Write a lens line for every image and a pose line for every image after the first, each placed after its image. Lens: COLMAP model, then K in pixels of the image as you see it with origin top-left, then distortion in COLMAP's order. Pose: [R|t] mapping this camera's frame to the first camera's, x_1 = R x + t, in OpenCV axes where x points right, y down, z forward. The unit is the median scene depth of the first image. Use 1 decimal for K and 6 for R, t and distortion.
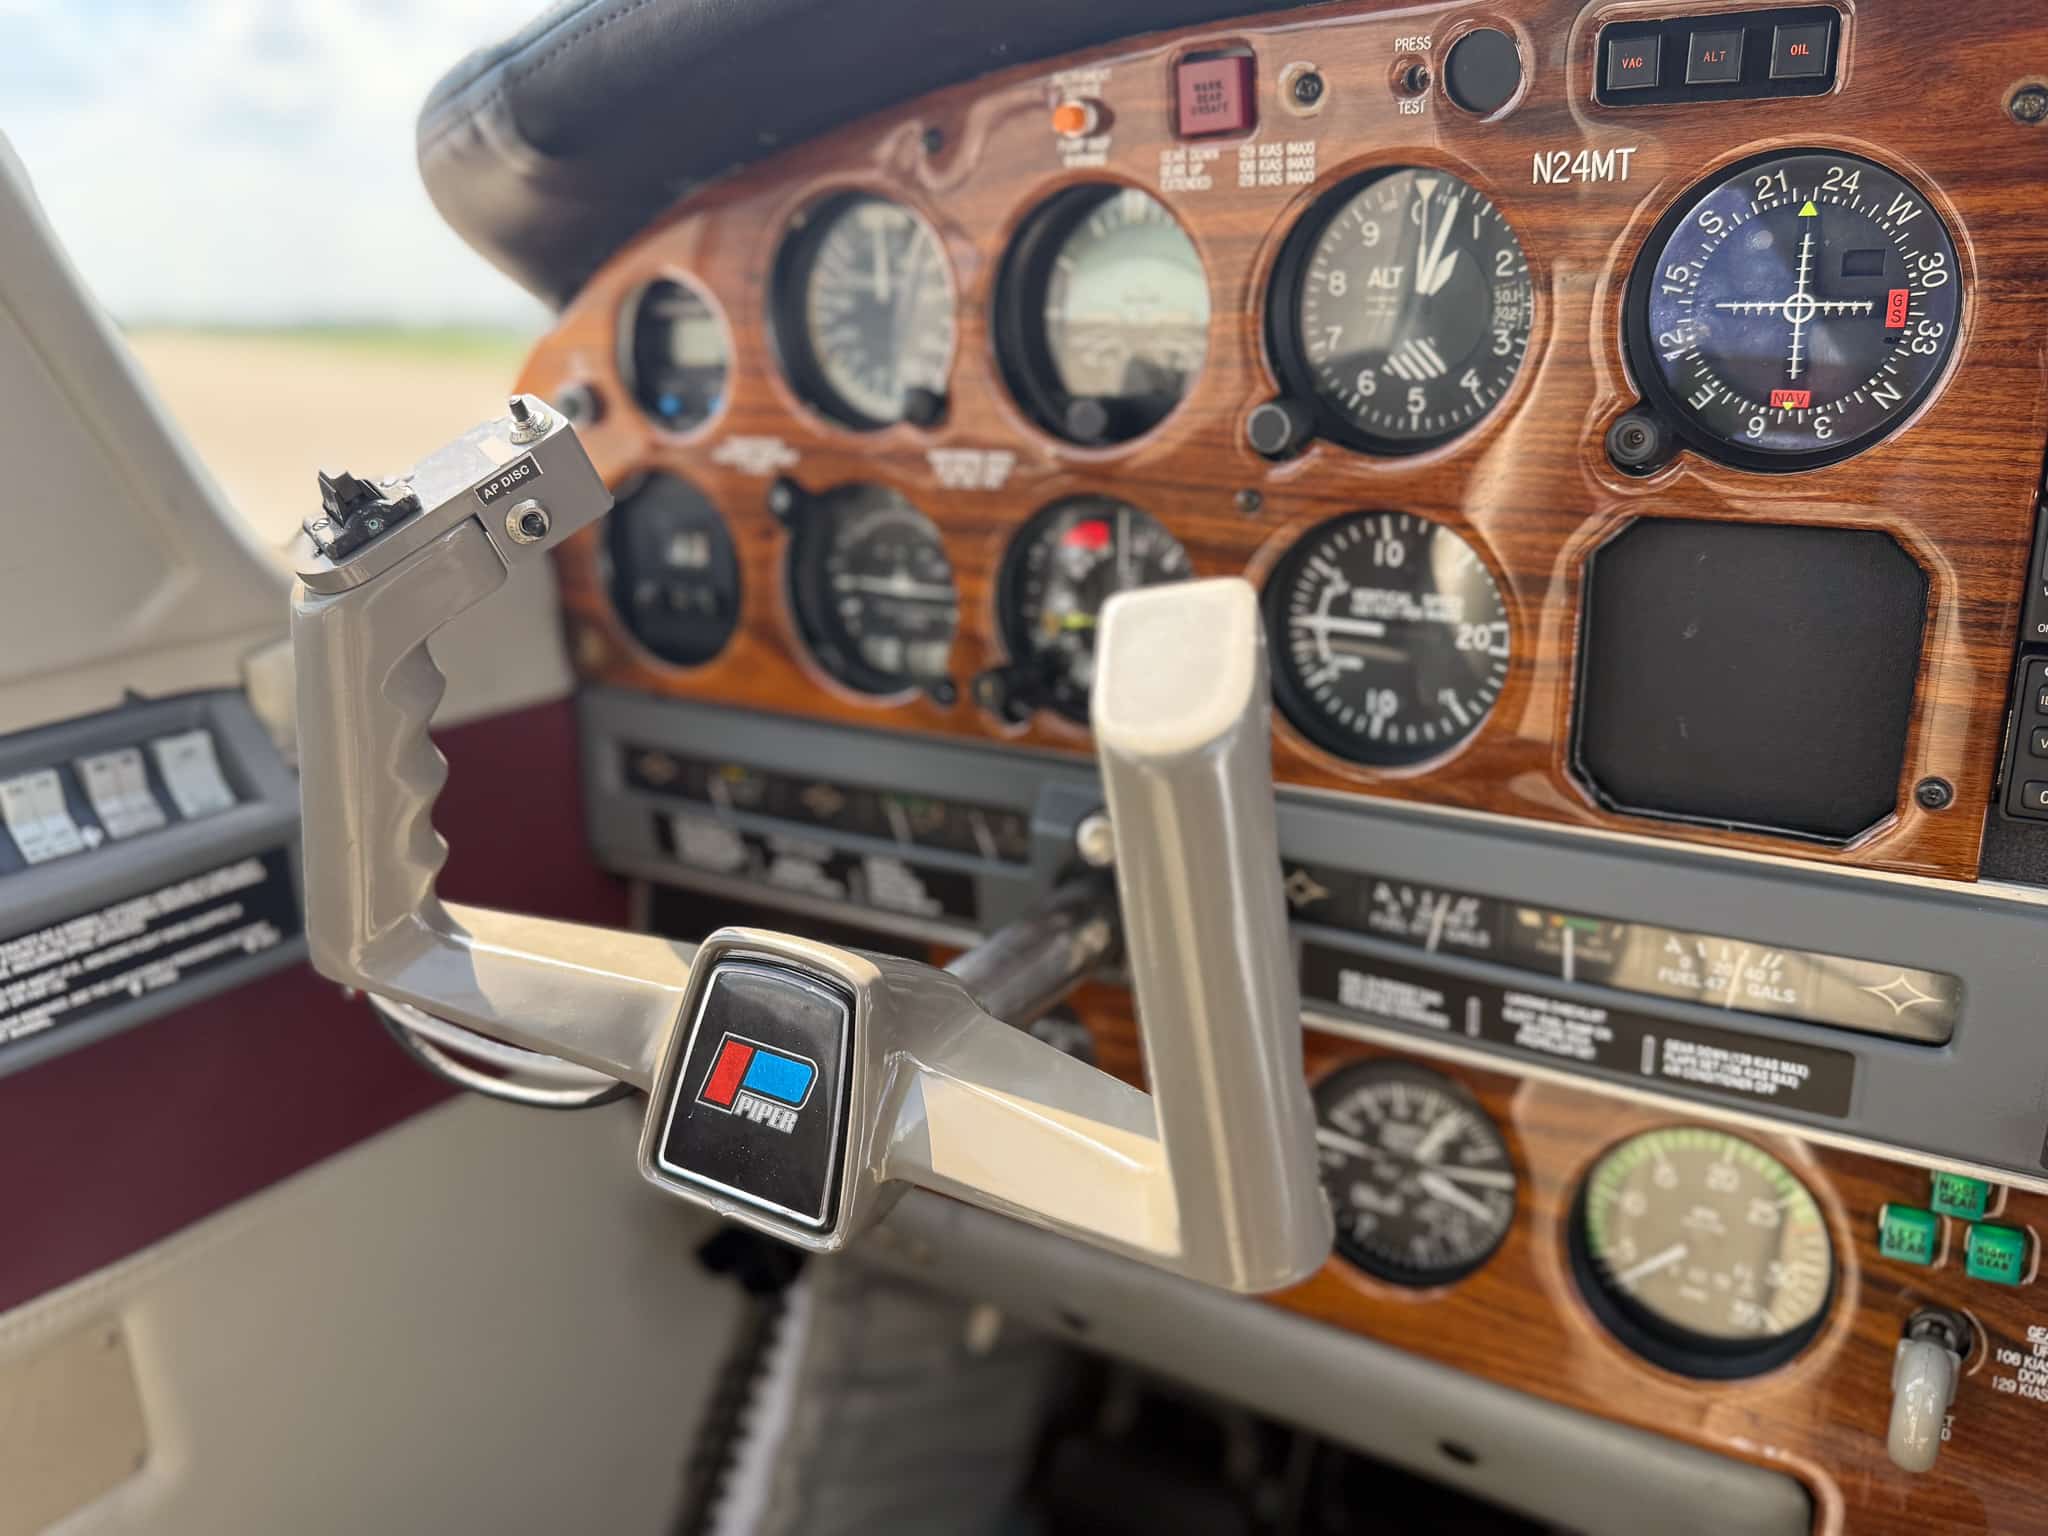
lens RADIAL K [[1603.2, 0, 1040.2], [0, 1603.2, 776.6], [0, 0, 1]] dist [0.112586, -0.247670]
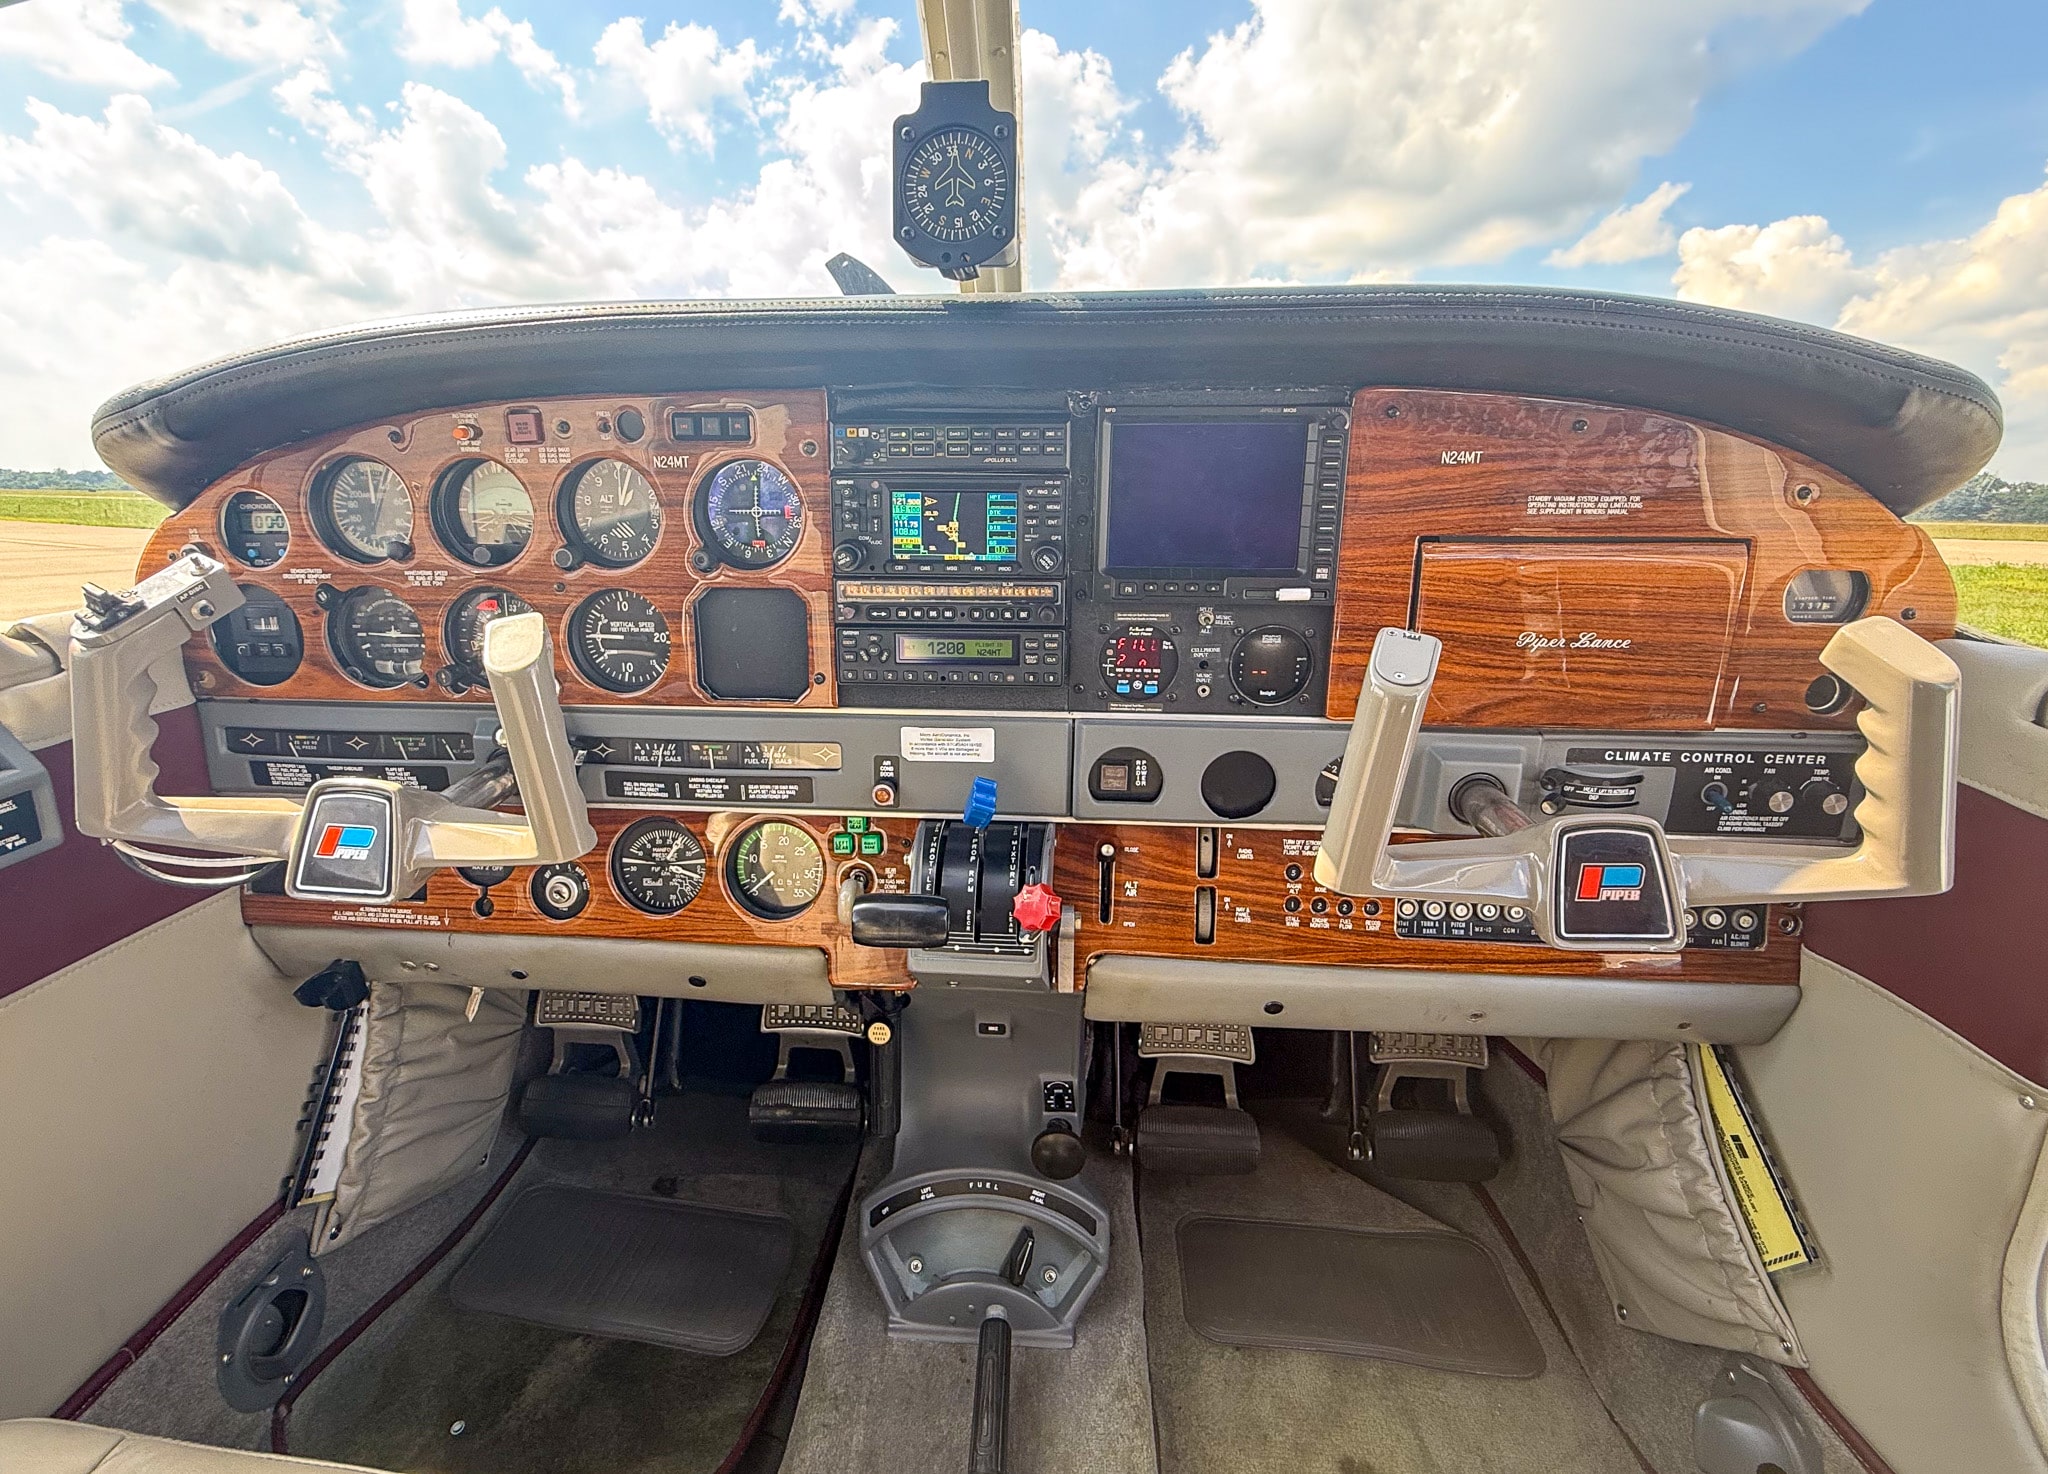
lens RADIAL K [[977.5, 0, 968.0], [0, 977.5, 681.6], [0, 0, 1]] dist [-0.001280, -0.000176]
pose [[0.894718, -0.082721, 0.438904, 0.023892], [0.114584, 0.992322, -0.046558, 0.107886], [-0.431683, 0.091948, 0.897327, -0.569492]]
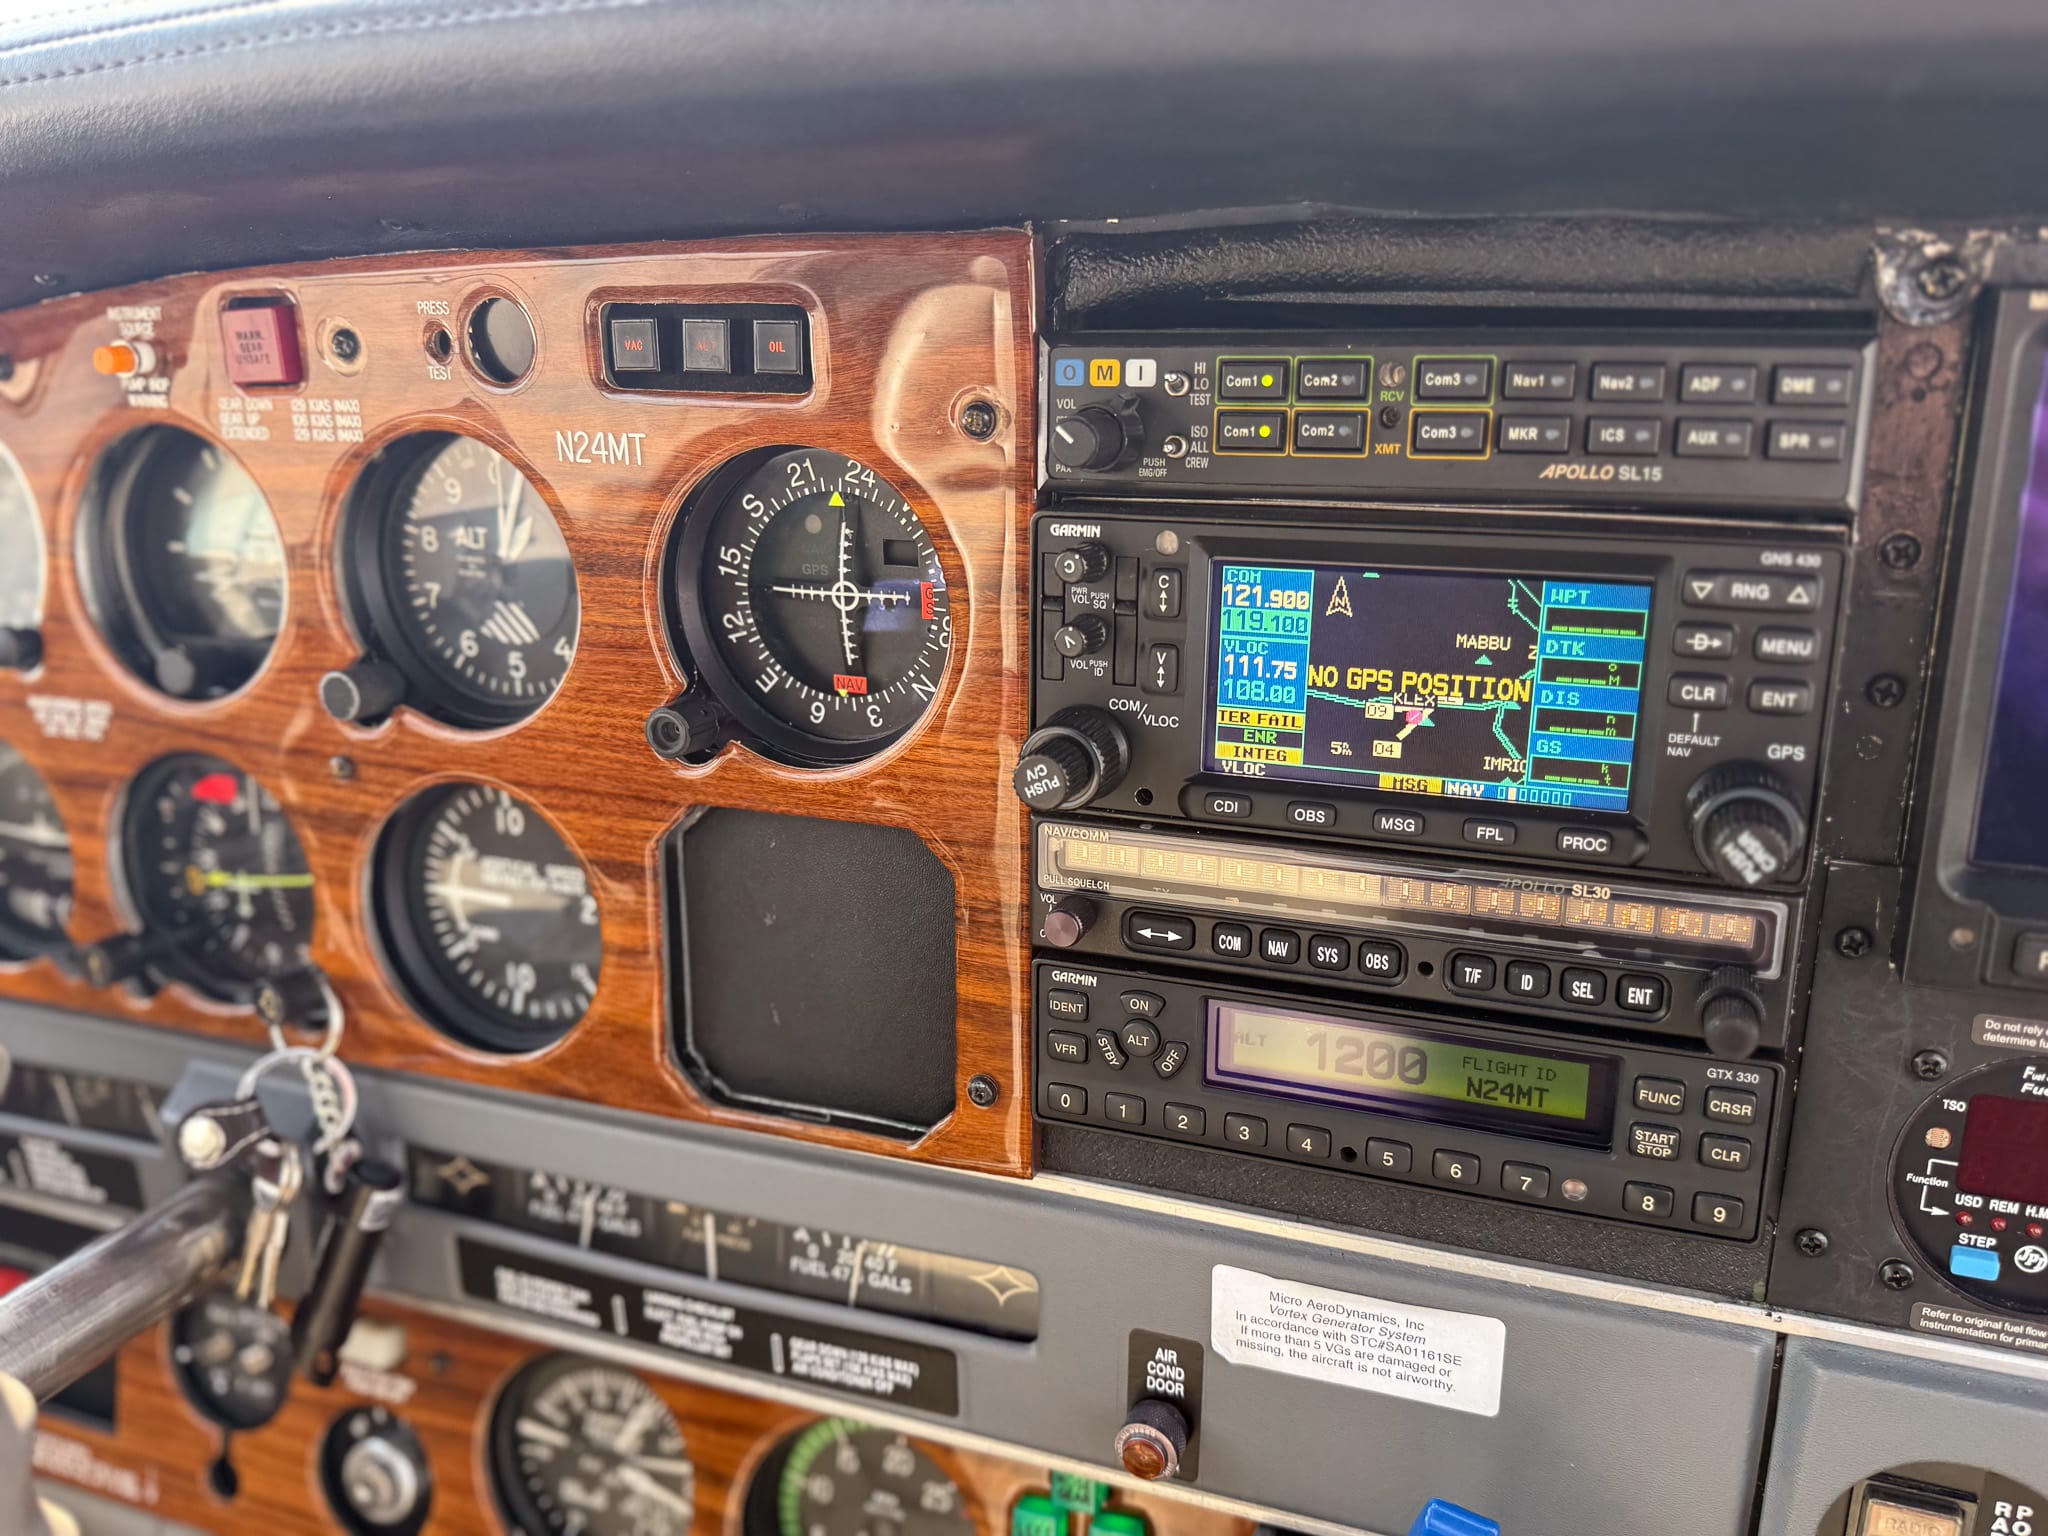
lens RADIAL K [[1603.2, 0, 1040.2], [0, 1603.2, 776.6], [0, 0, 1]] dist [0.112586, -0.247670]
pose [[0.981663, -0.018482, 0.189725, 0.346939], [0.027933, 0.998492, -0.047258, -0.113751], [-0.188566, 0.051691, 0.980699, 0.025743]]
